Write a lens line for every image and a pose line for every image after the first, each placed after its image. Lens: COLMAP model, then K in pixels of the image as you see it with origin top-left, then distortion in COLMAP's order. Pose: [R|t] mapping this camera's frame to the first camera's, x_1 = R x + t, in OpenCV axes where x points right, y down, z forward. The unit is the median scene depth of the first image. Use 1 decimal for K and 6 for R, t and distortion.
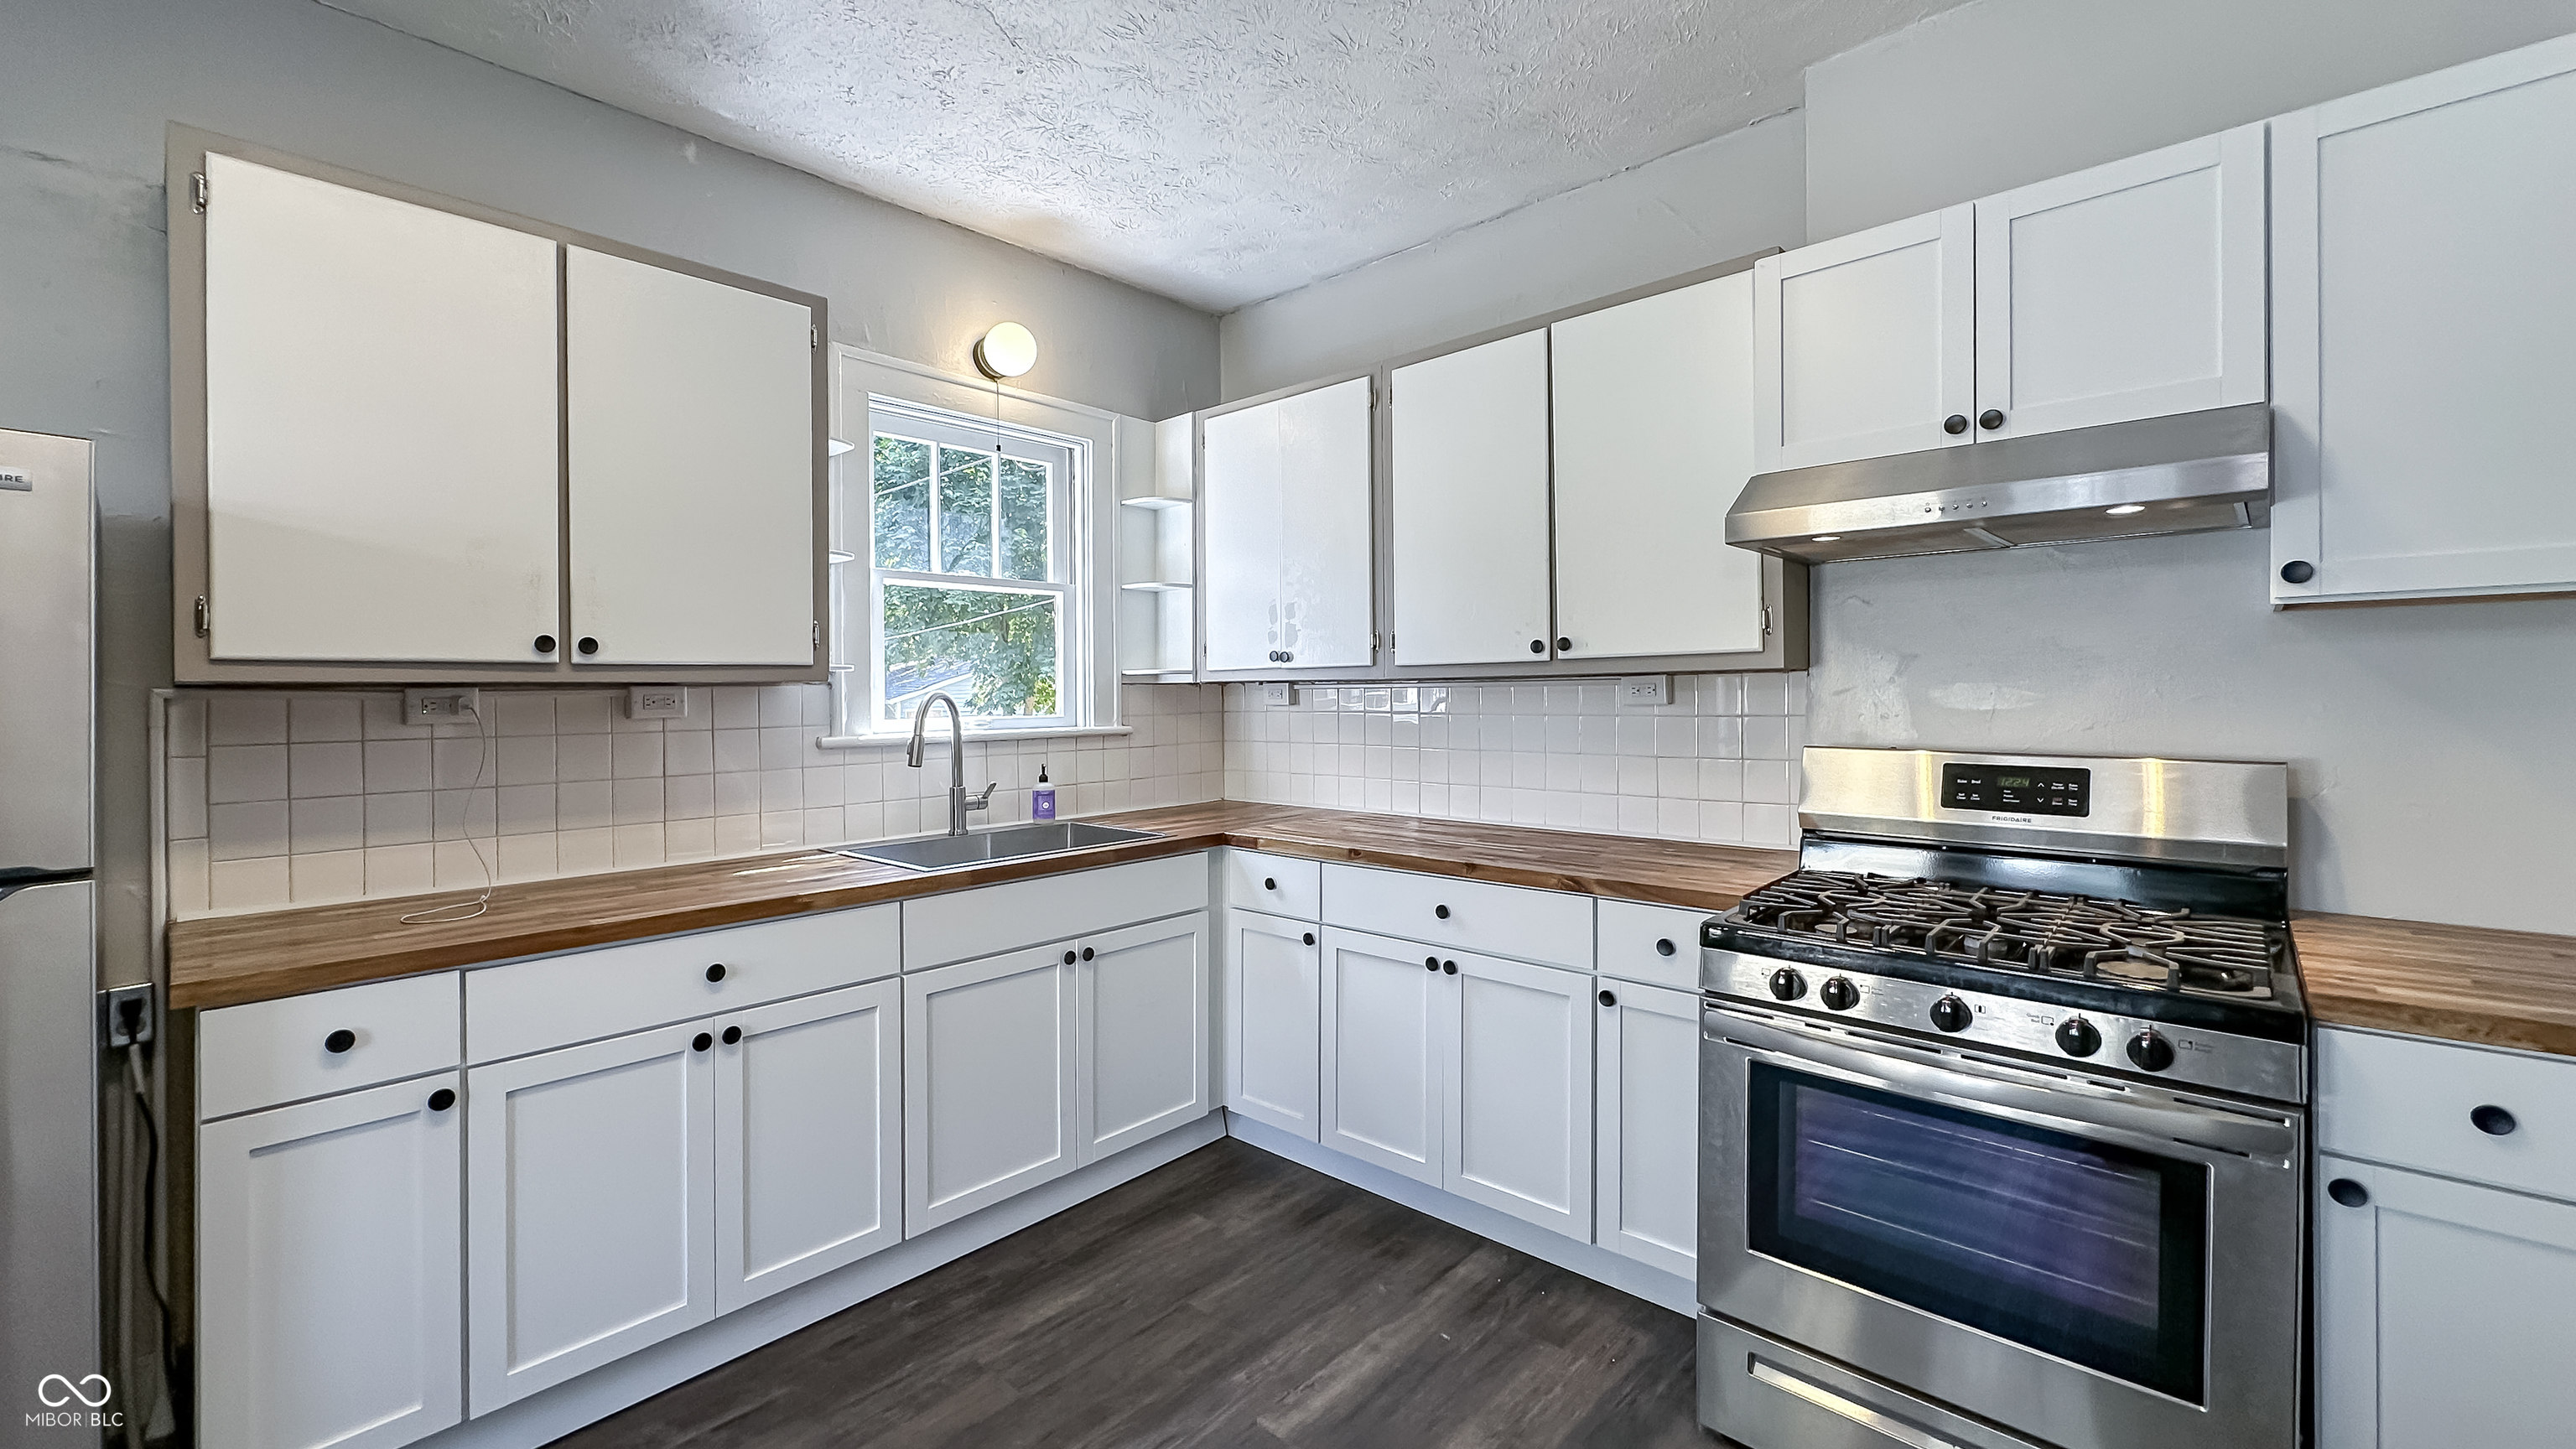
lens RADIAL K [[1040.6, 0, 1280.5], [0, 1040.6, 687.2], [0, 0, 1]] dist [-0.004338, 0.000268]
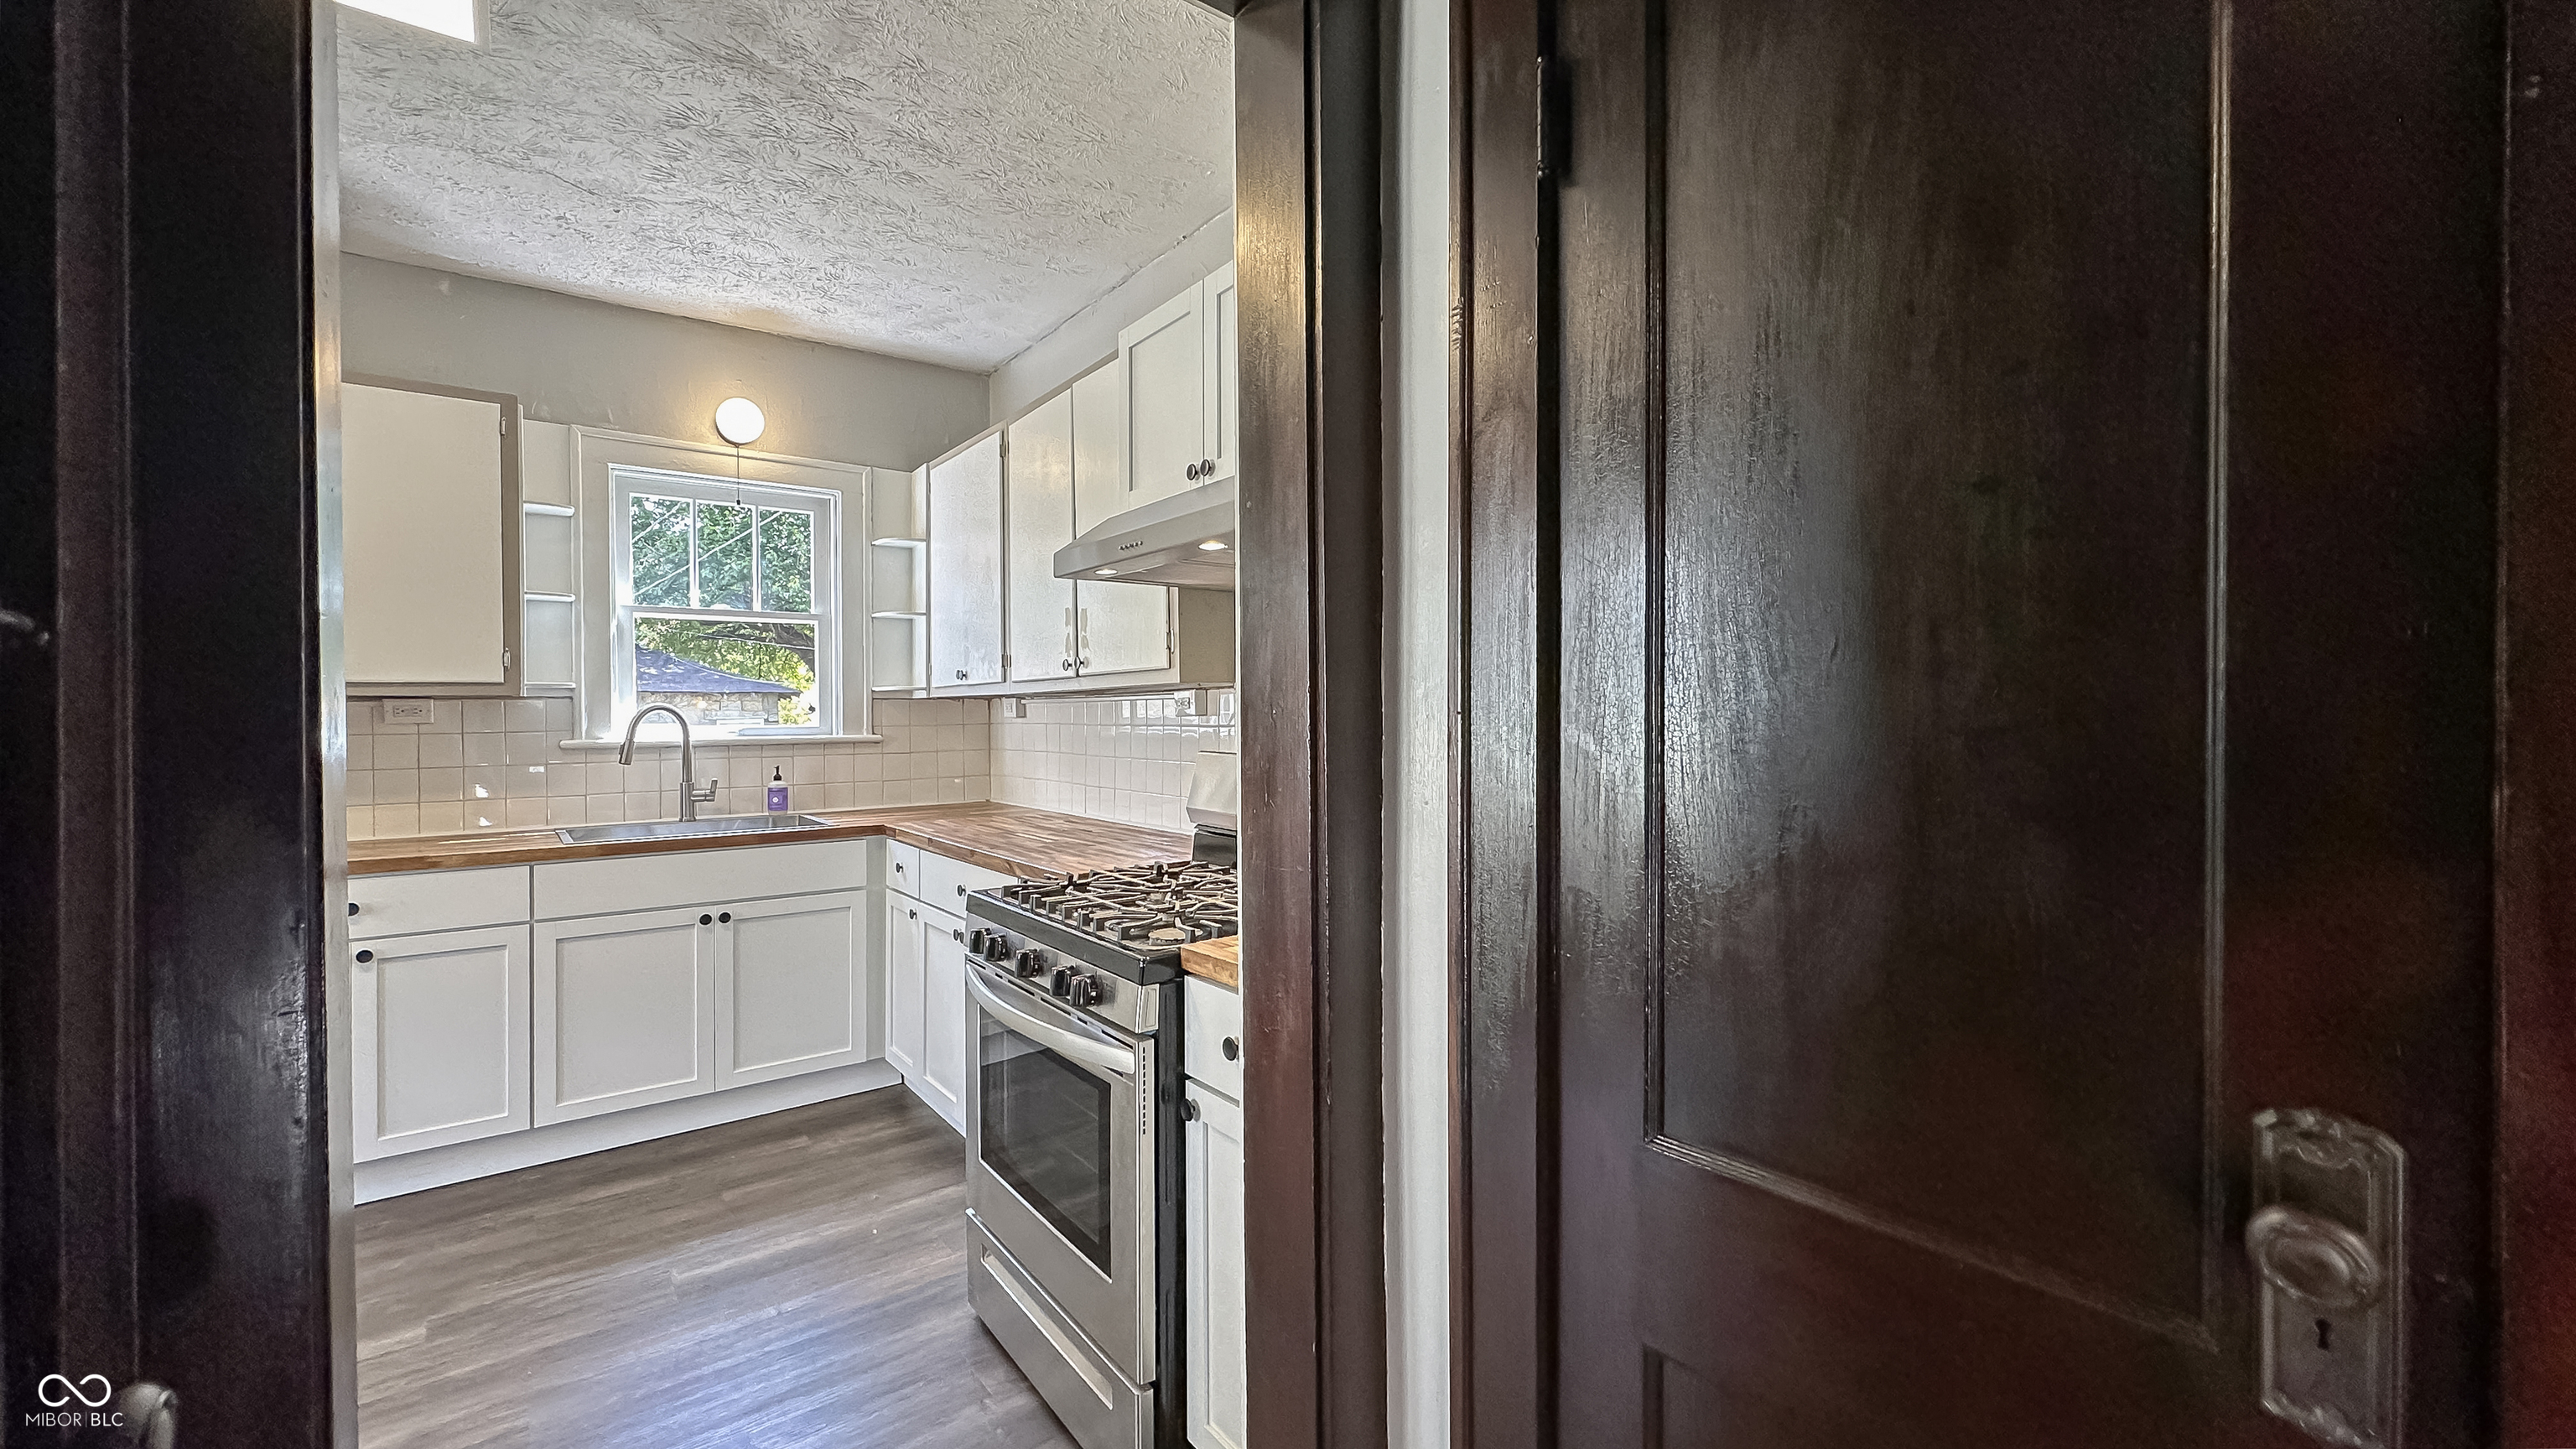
lens RADIAL K [[1040.6, 0, 1296.1], [0, 1040.6, 711.7], [0, 0, 1]] dist [-0.004338, 0.000268]
pose [[0.985200, 0.001198, -0.171403, 0.603385], [-0.000374, 0.999988, 0.004842, 0.006297], [0.171407, -0.004707, 0.985189, -0.079964]]
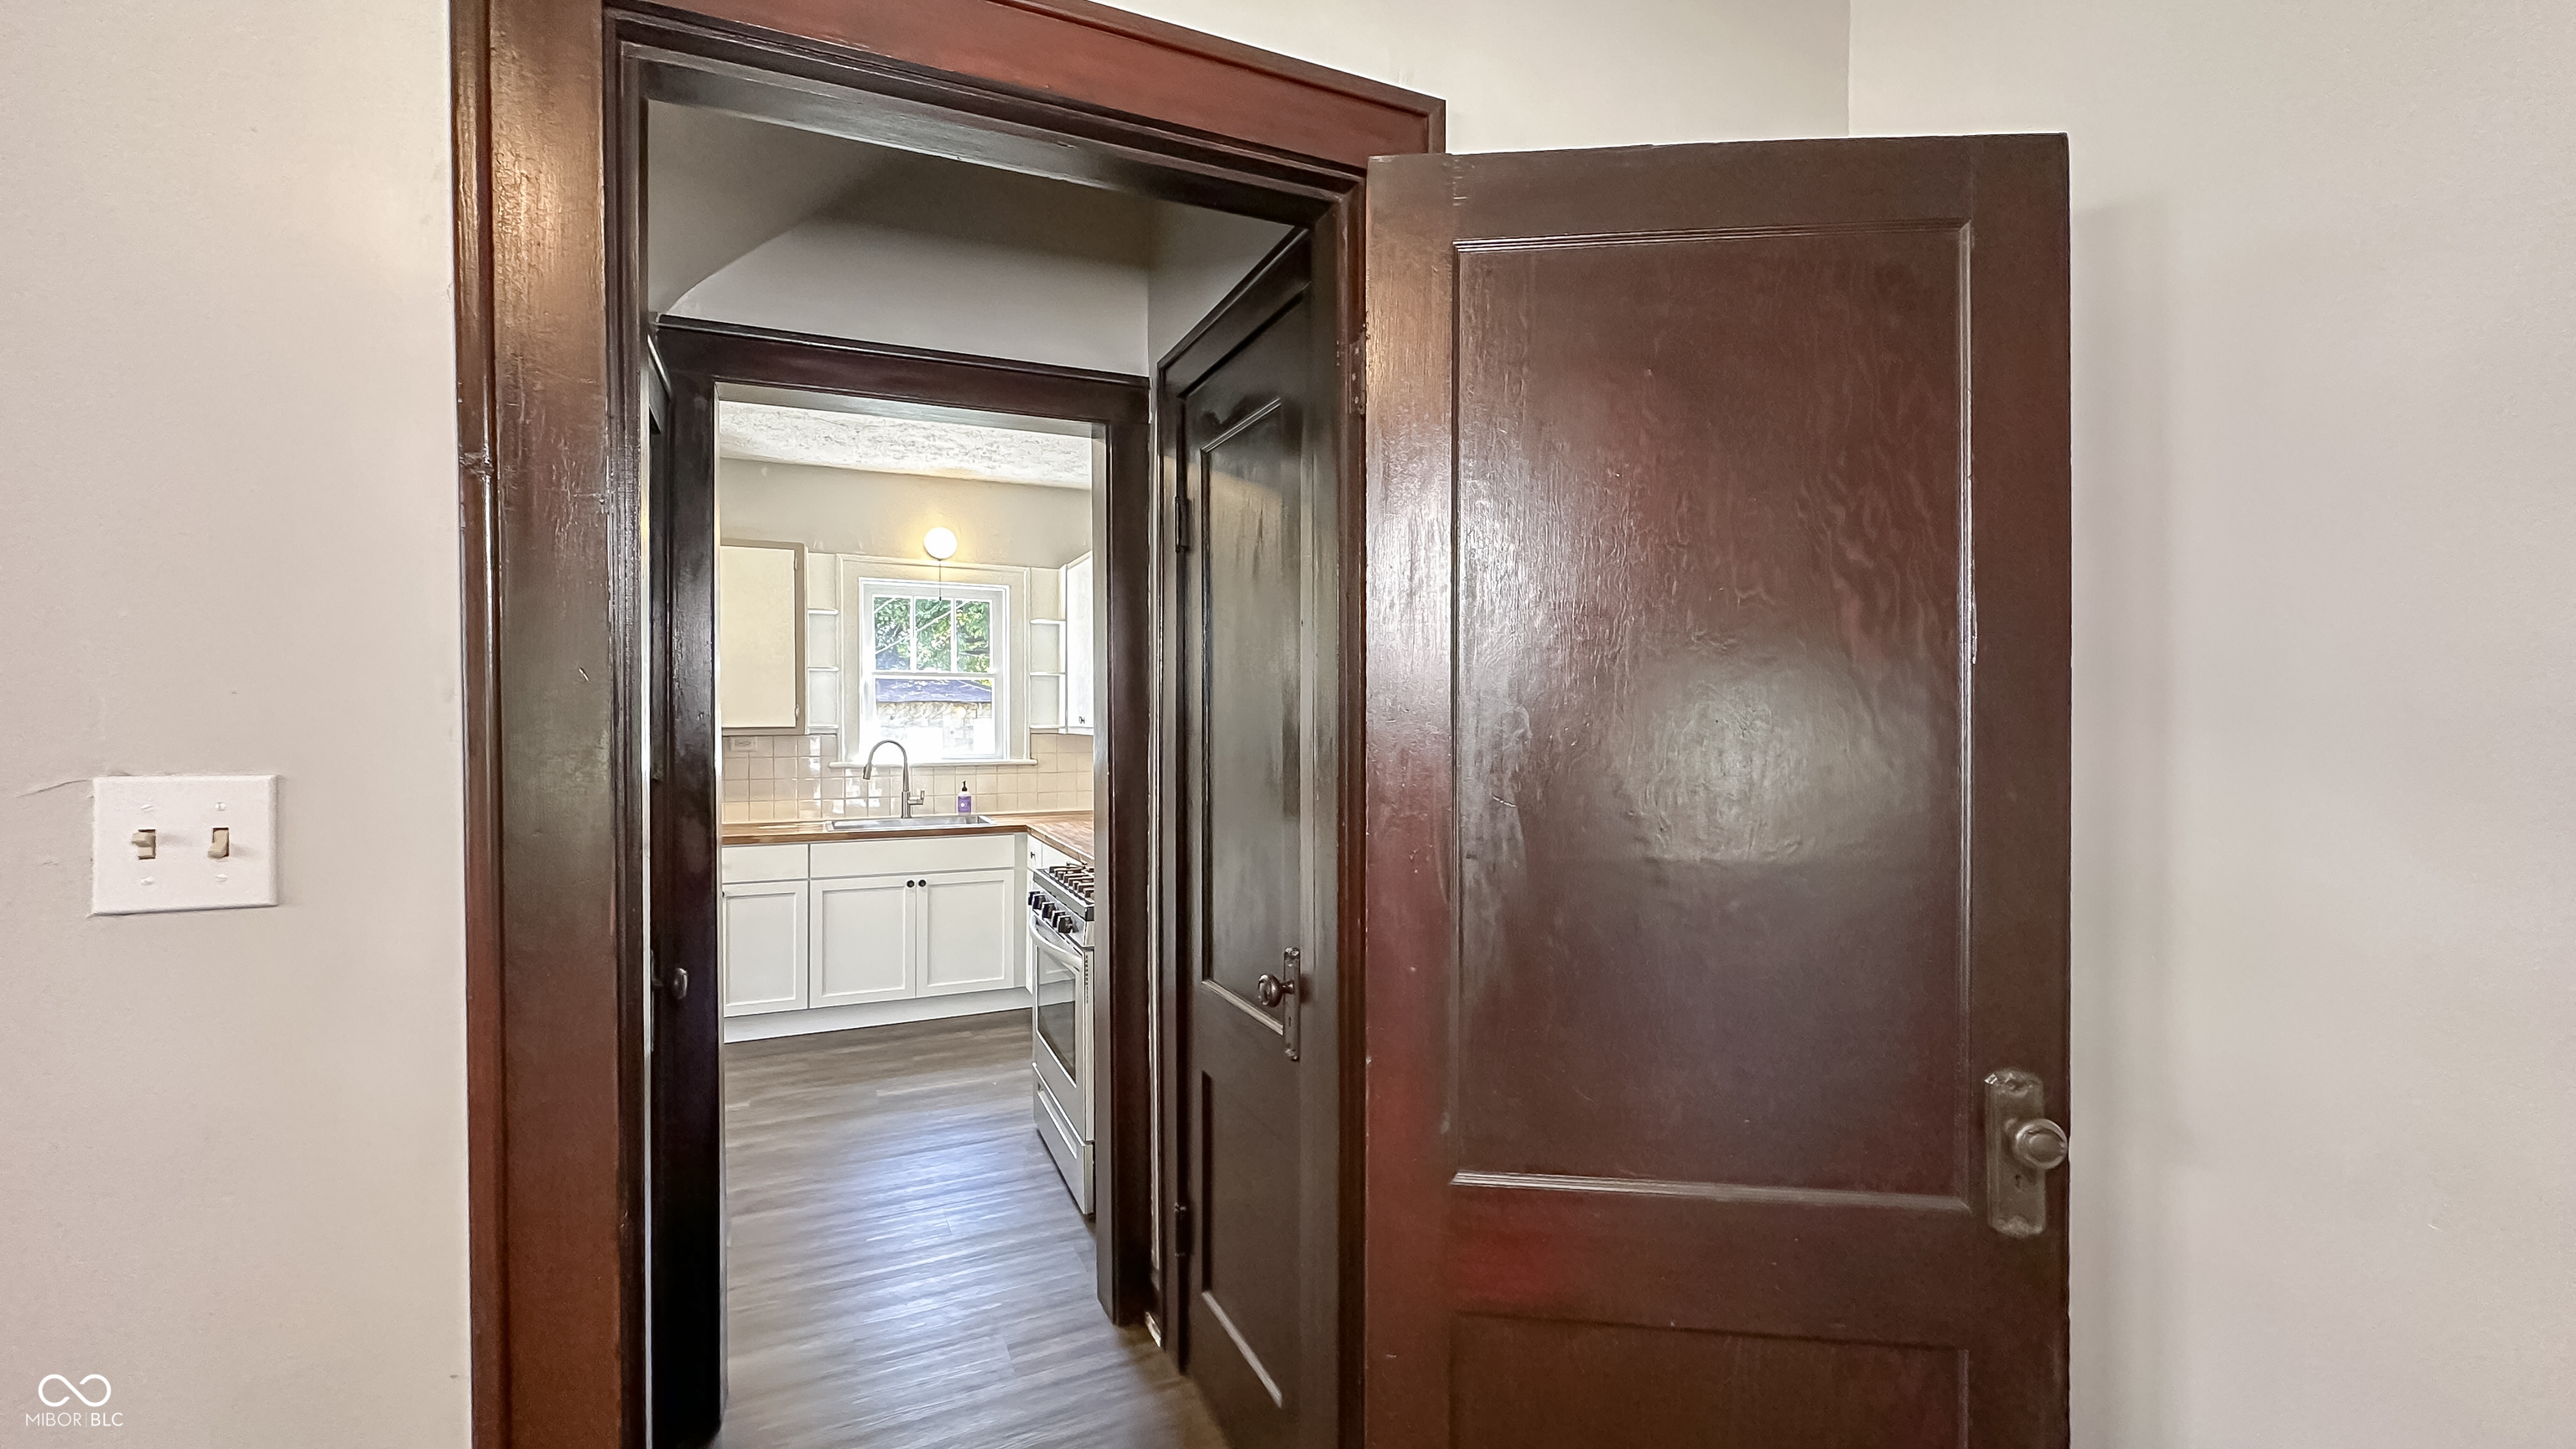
lens RADIAL K [[1040.6, 0, 1288.9], [0, 1040.6, 726.4], [0, 0, 1]] dist [-0.004338, 0.000268]
pose [[0.921538, 0.014805, -0.388006, 0.992552], [-0.009373, 0.999830, 0.015888, -0.051415], [0.388176, -0.011005, 0.921520, -0.396528]]
